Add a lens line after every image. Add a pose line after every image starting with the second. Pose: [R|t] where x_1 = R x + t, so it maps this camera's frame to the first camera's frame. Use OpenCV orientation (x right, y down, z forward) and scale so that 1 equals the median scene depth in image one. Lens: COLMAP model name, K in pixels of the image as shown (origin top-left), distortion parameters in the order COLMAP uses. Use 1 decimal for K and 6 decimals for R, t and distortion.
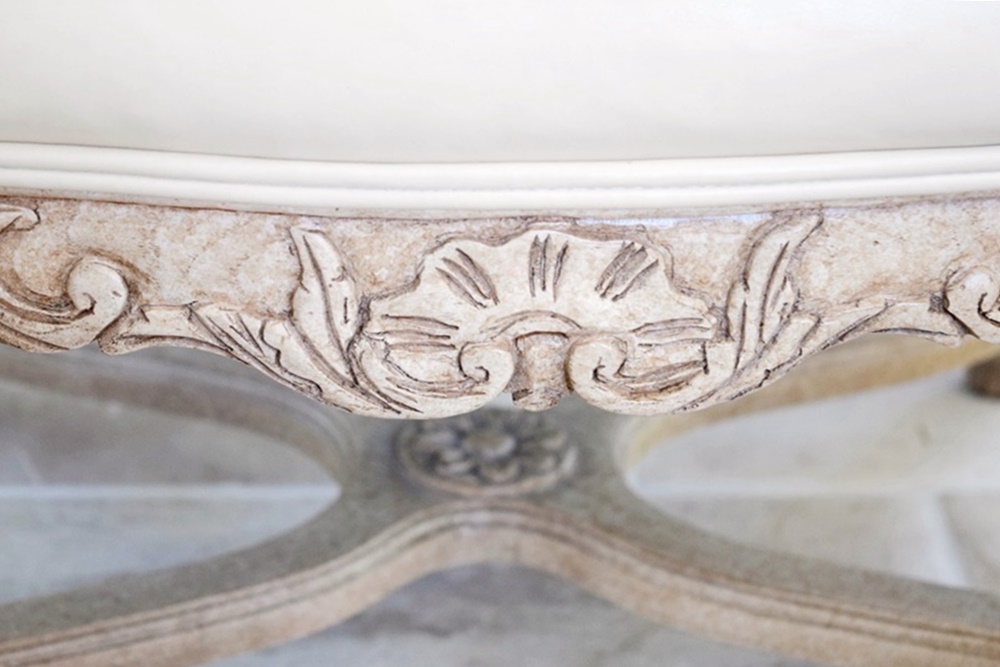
lens RADIAL K [[2348.6, 0, 502.1], [0, 2348.6, 333.3], [0, 0, 1]] dist [0.015725, 0.000000]
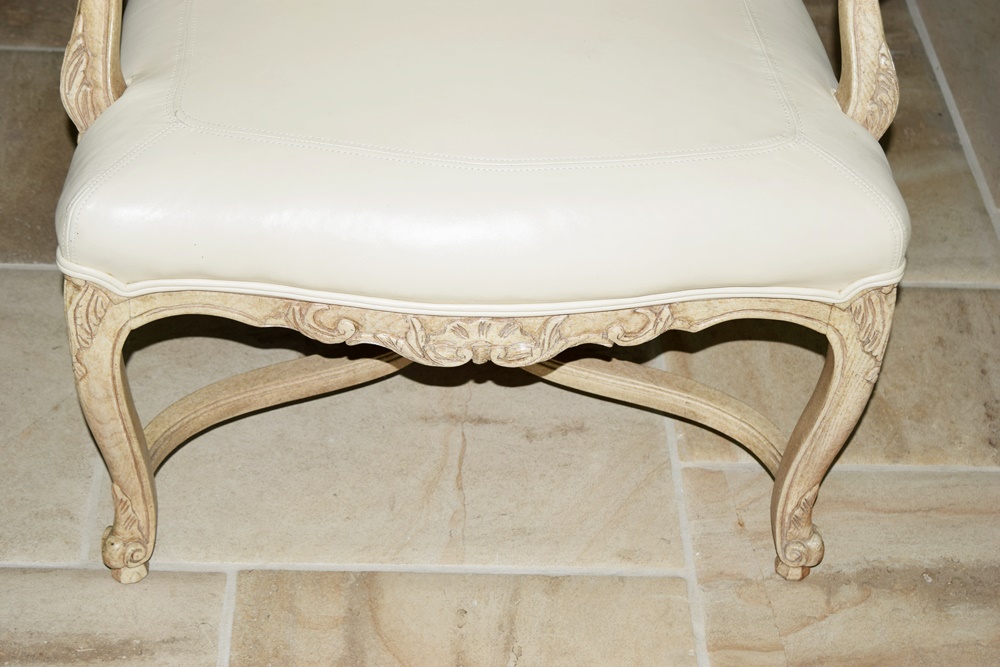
lens RADIAL K [[1819.7, 0, 498.9], [0, 1819.7, 333.7], [0, 0, 1]] dist [-0.026728, 0.000000]
pose [[0.999166, 0.032069, 0.025270, -0.024044], [-0.037730, 0.961756, 0.271297, -0.709071], [-0.015604, -0.272024, 0.962164, -1.447264]]
